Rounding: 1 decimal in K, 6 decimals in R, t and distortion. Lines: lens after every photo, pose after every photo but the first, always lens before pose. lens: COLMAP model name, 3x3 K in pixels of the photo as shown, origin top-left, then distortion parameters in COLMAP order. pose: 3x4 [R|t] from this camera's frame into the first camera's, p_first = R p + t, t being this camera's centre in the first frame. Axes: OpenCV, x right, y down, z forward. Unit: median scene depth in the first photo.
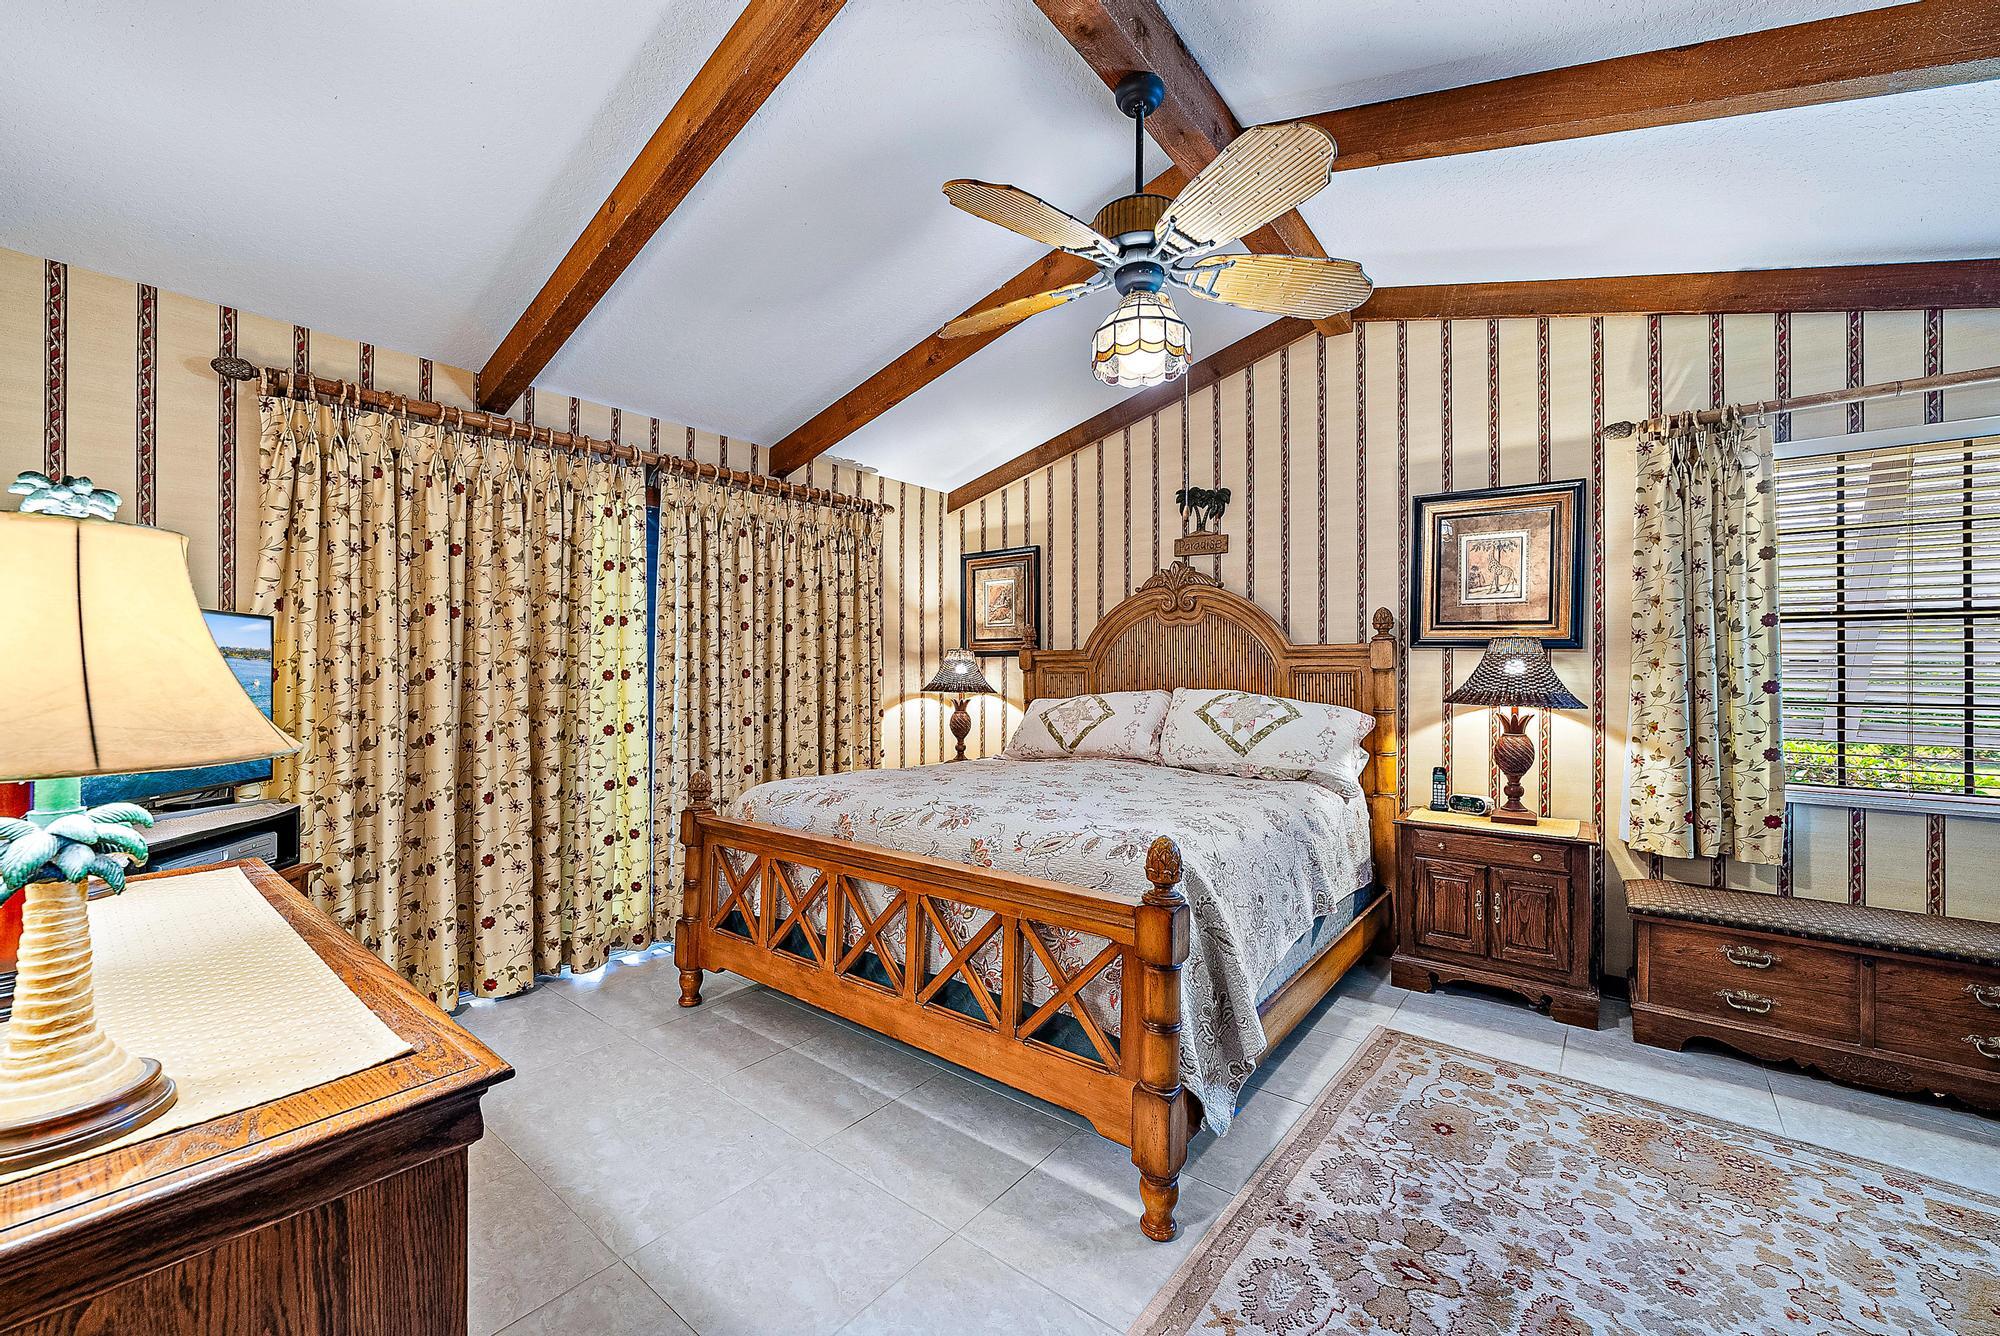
lens RADIAL K [[796.4, 0, 996.4], [0, 796.4, 669.8], [0, 0, 1]] dist [0.006105, -0.000627]
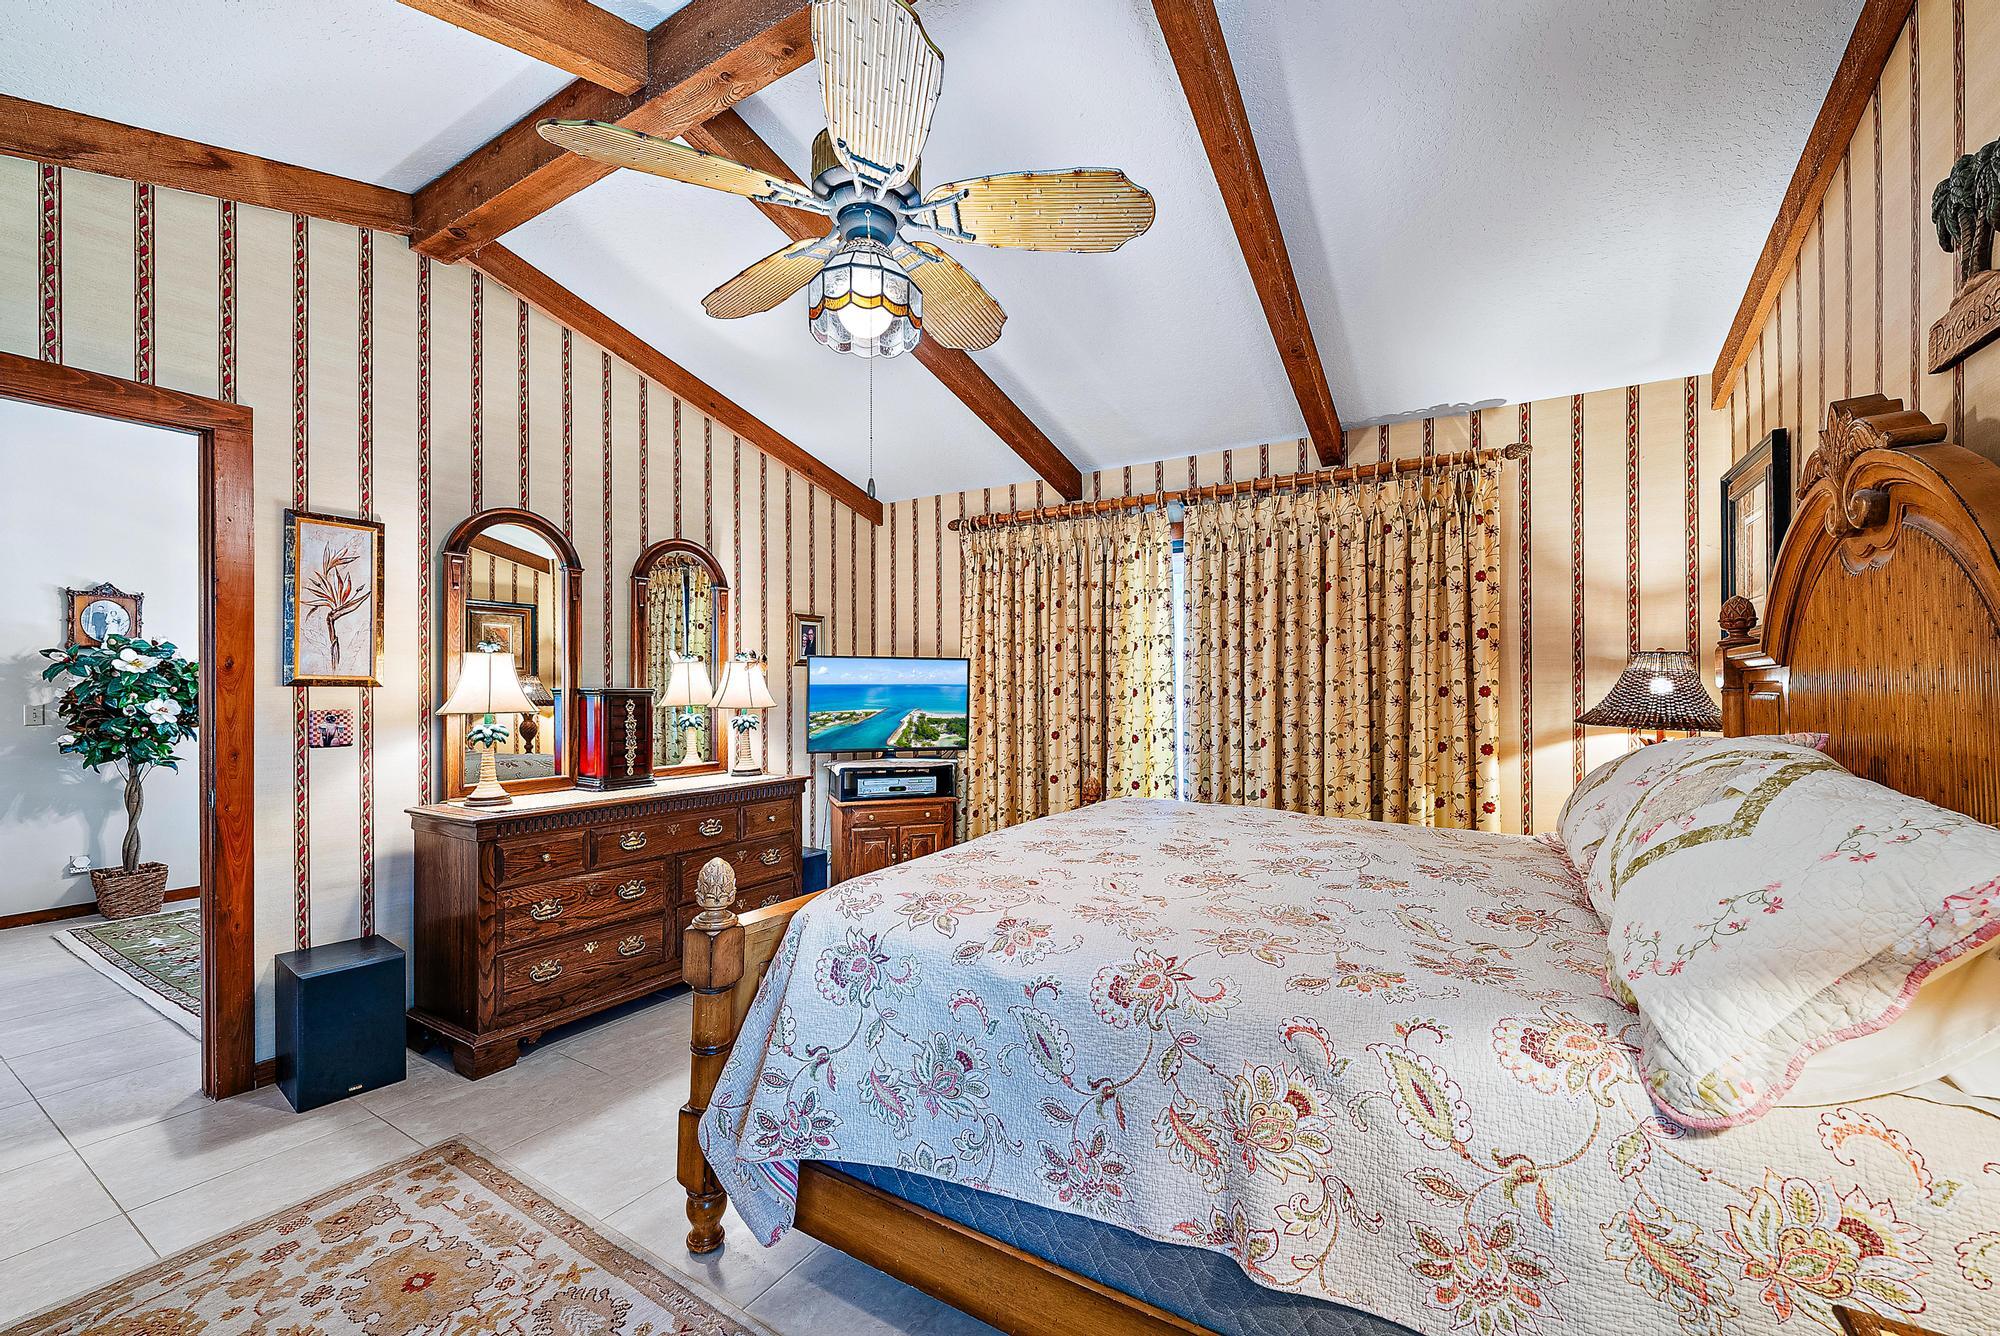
lens RADIAL K [[796.4, 0, 992.5], [0, 796.4, 671.5], [0, 0, 1]] dist [0.006105, -0.000627]
pose [[0.118960, -0.008666, -0.992861, 0.554761], [0.008371, 0.999935, -0.007725, -0.014429], [0.992864, -0.007393, 0.119025, 0.540817]]
